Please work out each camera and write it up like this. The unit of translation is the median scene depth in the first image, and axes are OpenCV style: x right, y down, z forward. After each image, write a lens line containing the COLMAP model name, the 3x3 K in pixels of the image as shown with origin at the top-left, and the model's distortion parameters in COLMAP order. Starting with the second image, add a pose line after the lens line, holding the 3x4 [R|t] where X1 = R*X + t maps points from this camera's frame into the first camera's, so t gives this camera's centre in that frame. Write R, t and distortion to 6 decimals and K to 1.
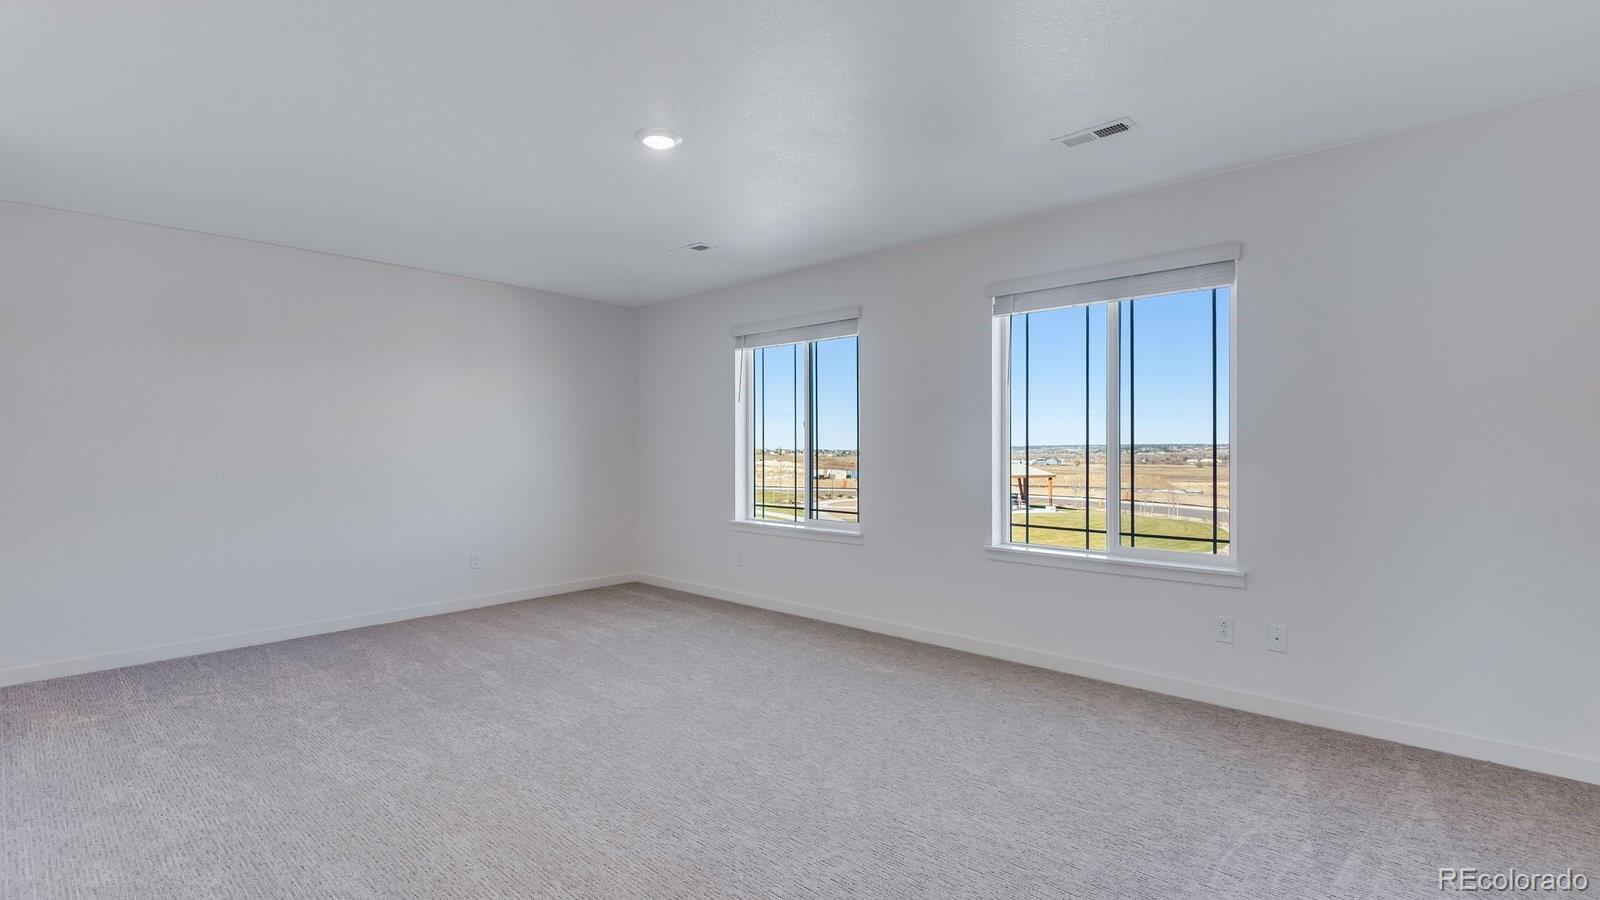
lens RADIAL K [[707.3, 0, 792.0], [0, 707.3, 453.3], [0, 0, 1]] dist [0.021596, -0.004622]
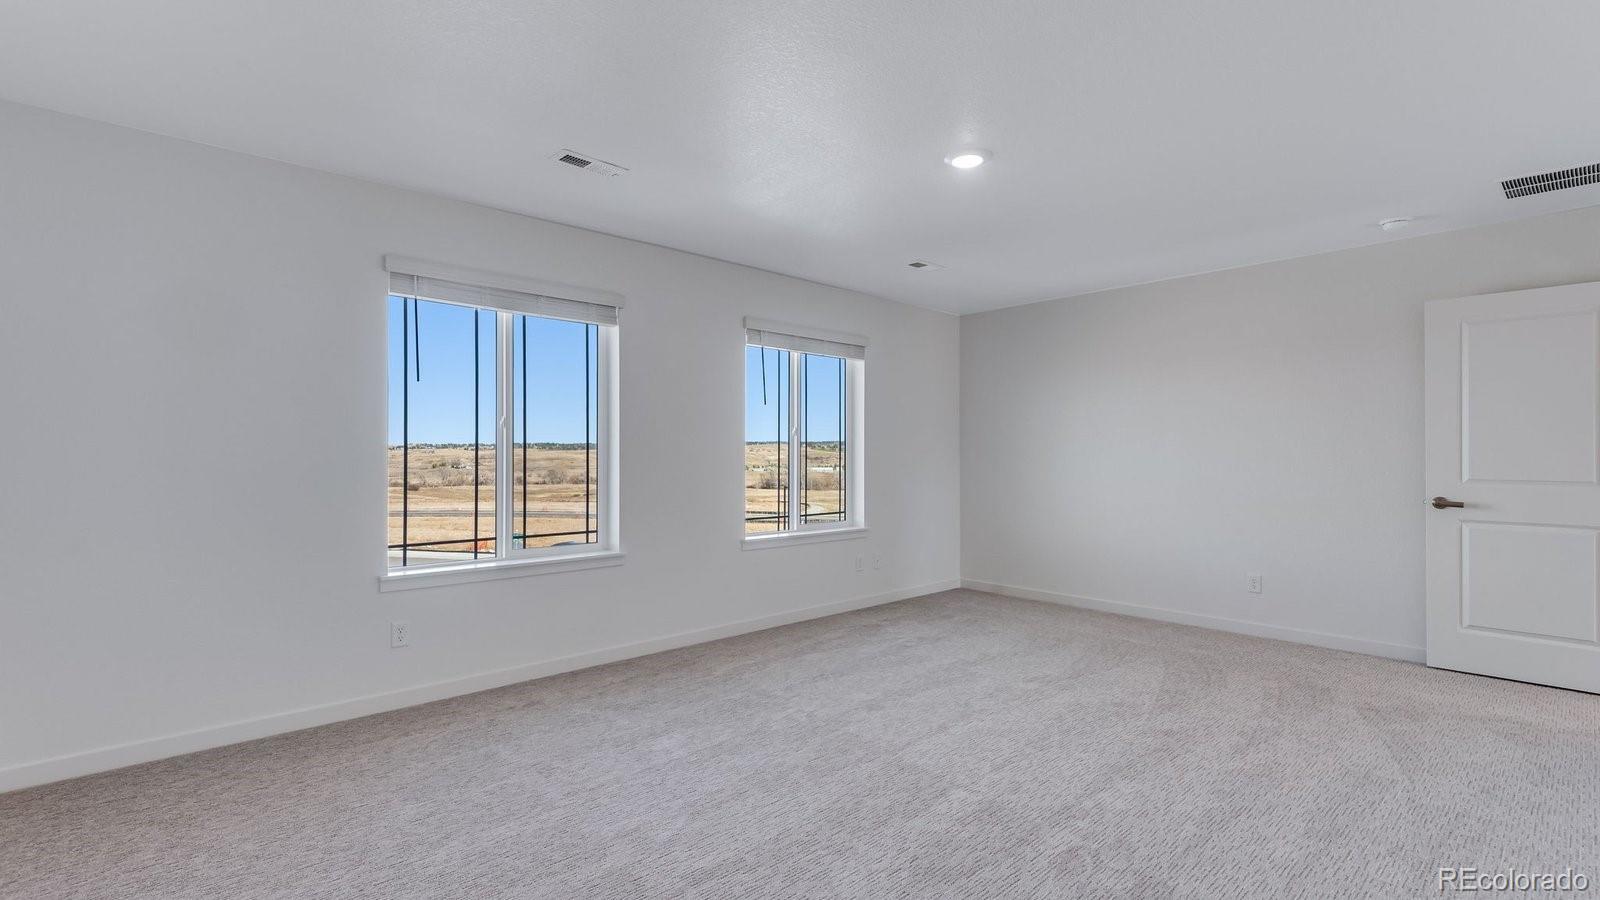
lens RADIAL K [[720.2, 0, 793.4], [0, 720.2, 449.7], [0, 0, 1]] dist [0.009592, -0.000767]
pose [[0.088898, 0.009281, 0.995997, -0.656444], [0.005531, 0.999937, -0.009812, -0.003333], [-0.996025, 0.006381, 0.088841, 0.594083]]
